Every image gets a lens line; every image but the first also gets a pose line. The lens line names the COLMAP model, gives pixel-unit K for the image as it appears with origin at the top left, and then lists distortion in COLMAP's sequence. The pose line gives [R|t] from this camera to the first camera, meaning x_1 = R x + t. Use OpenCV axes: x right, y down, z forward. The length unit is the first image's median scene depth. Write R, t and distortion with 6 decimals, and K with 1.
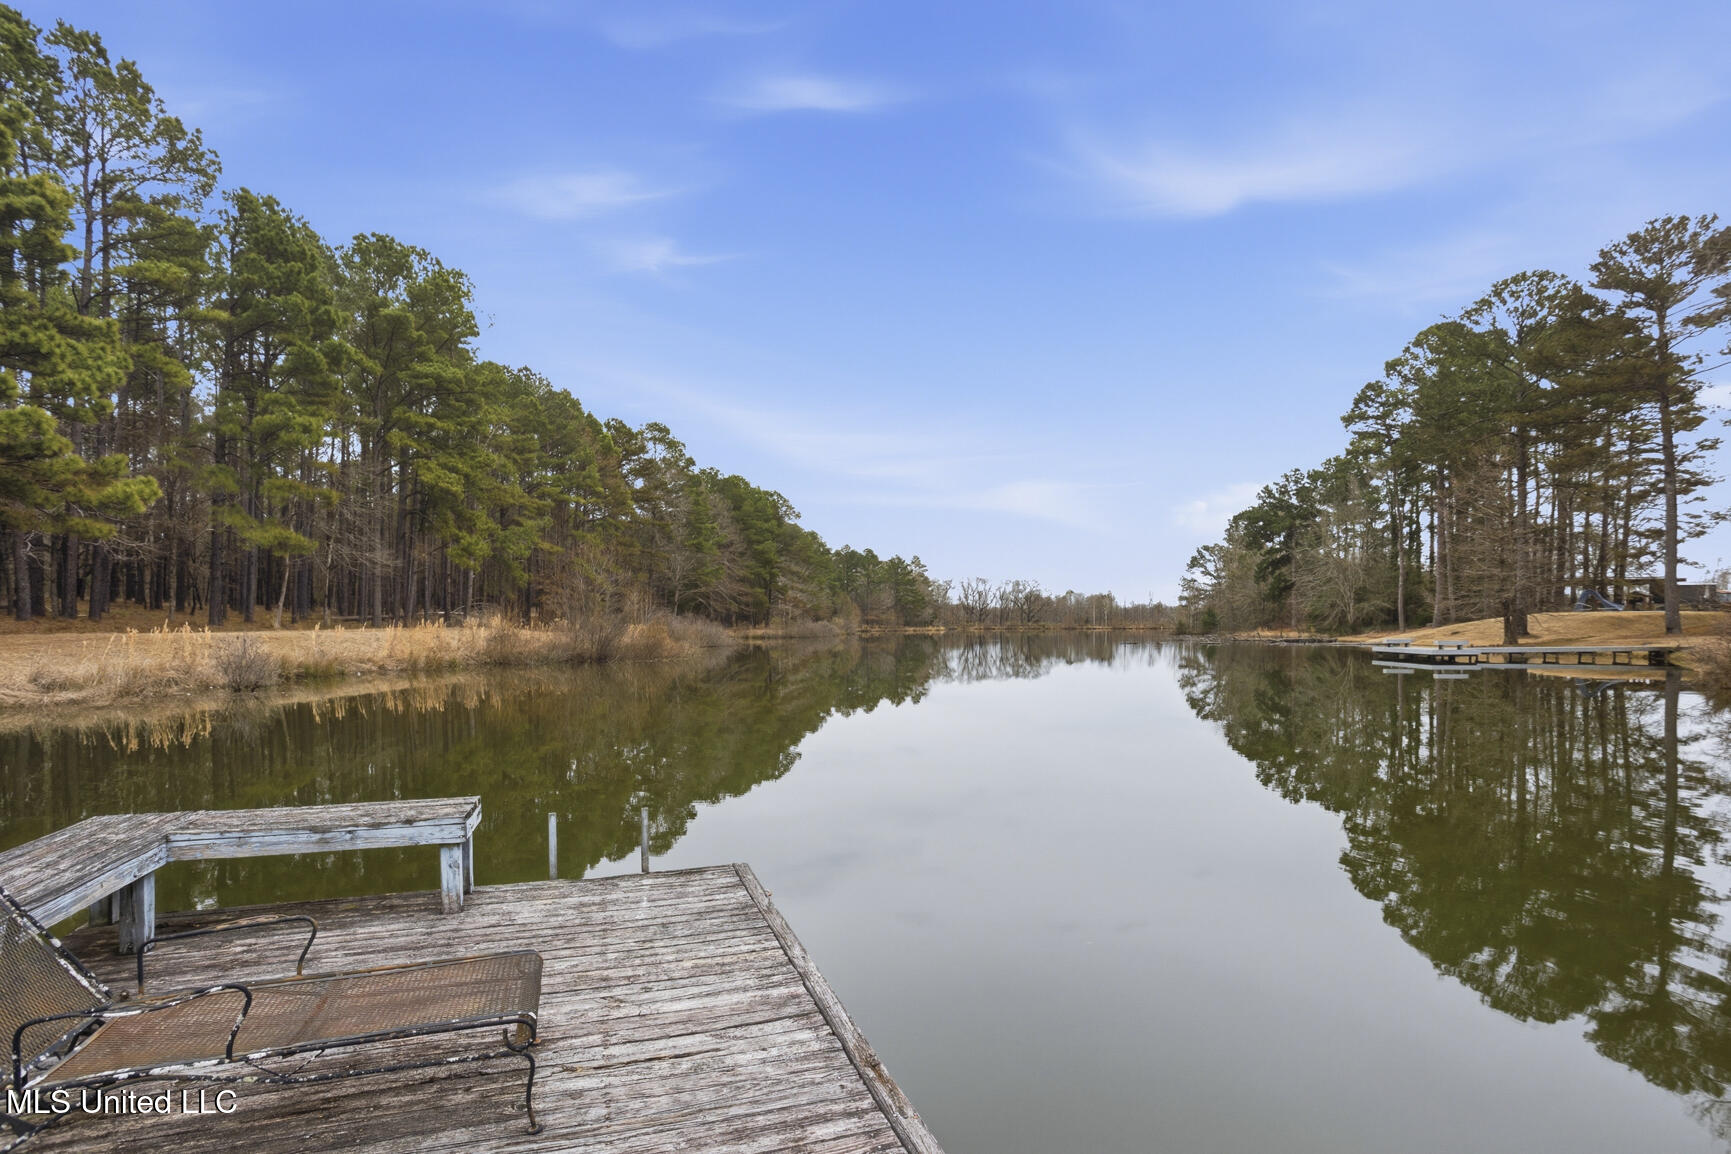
lens RADIAL K [[871.0, 0, 886.4], [0, 871.0, 620.2], [0, 0, 1]] dist [0.014609, 0.000317]
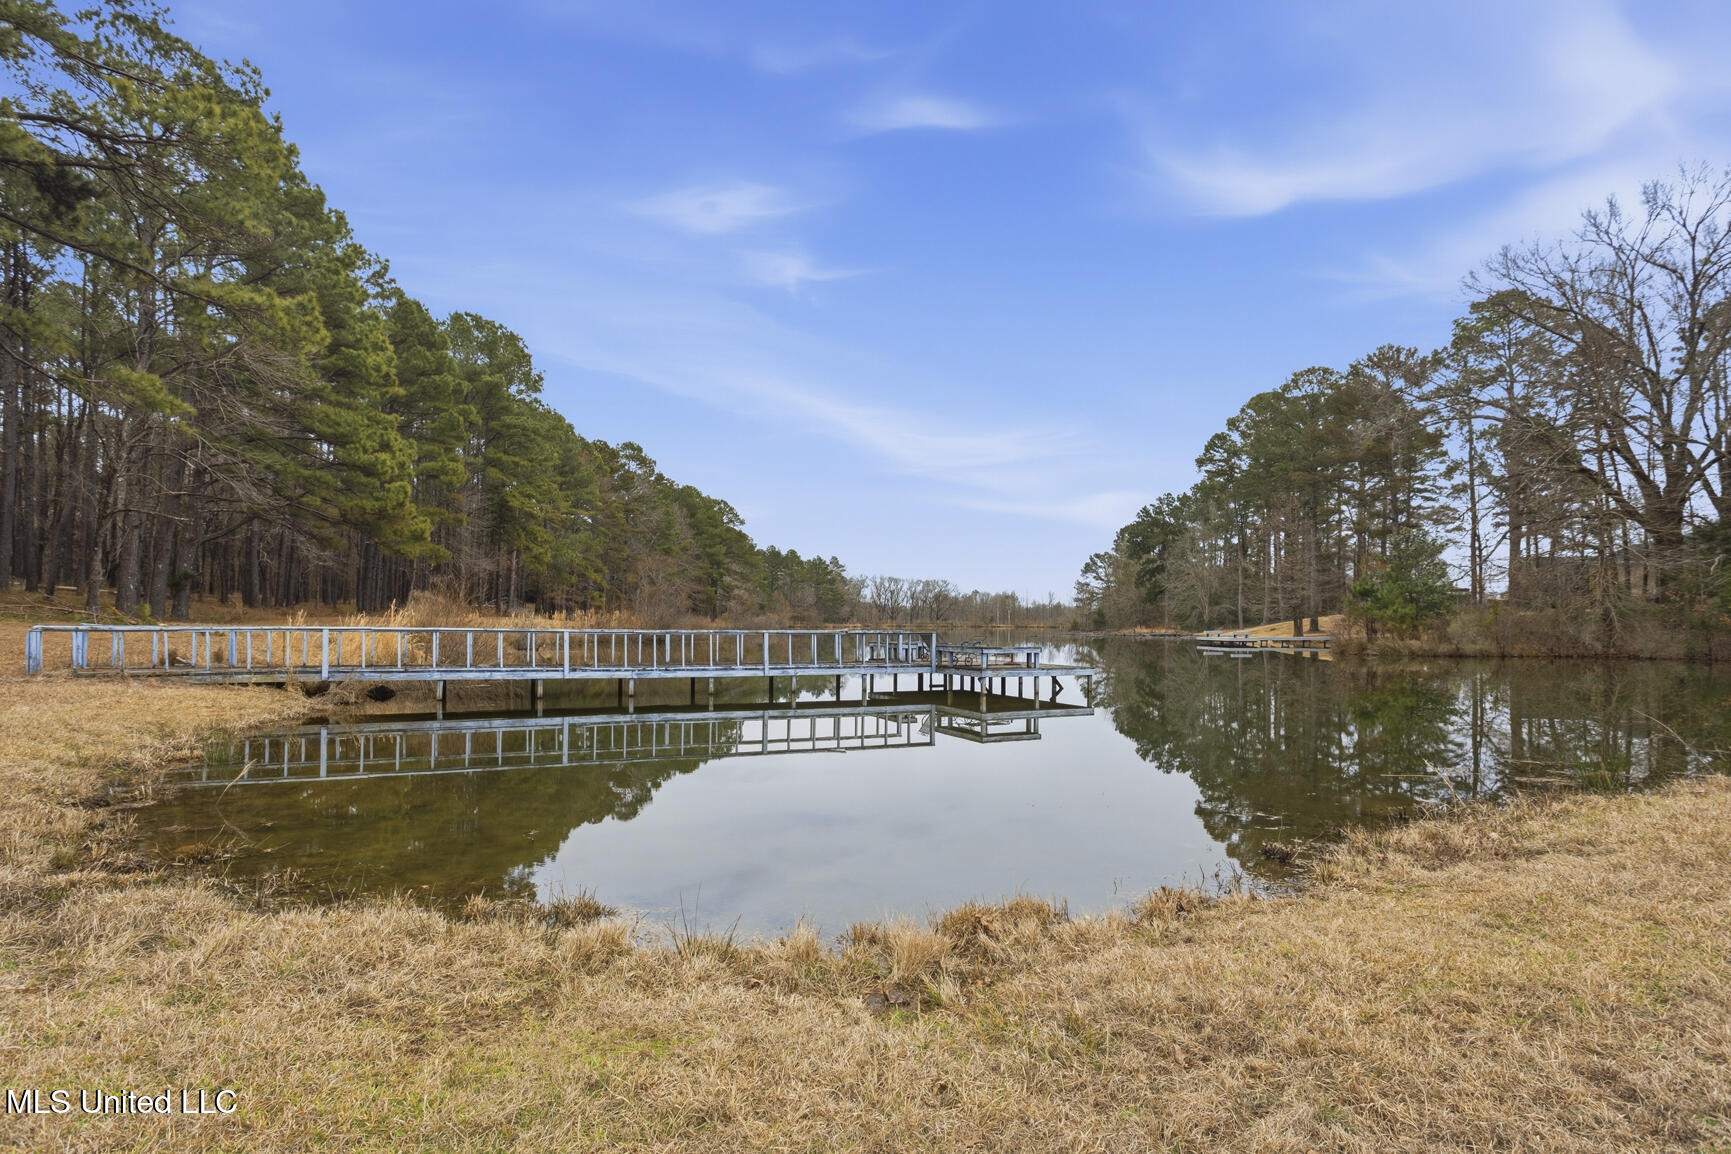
lens RADIAL K [[881.5, 0, 875.5], [0, 881.5, 586.1], [0, 0, 1]] dist [-0.001337, -0.000278]
pose [[0.995109, 0.013558, 0.097847, -0.044479], [-0.010013, 0.999279, -0.036622, 0.002137], [-0.098273, 0.035463, 0.994527, -0.148798]]
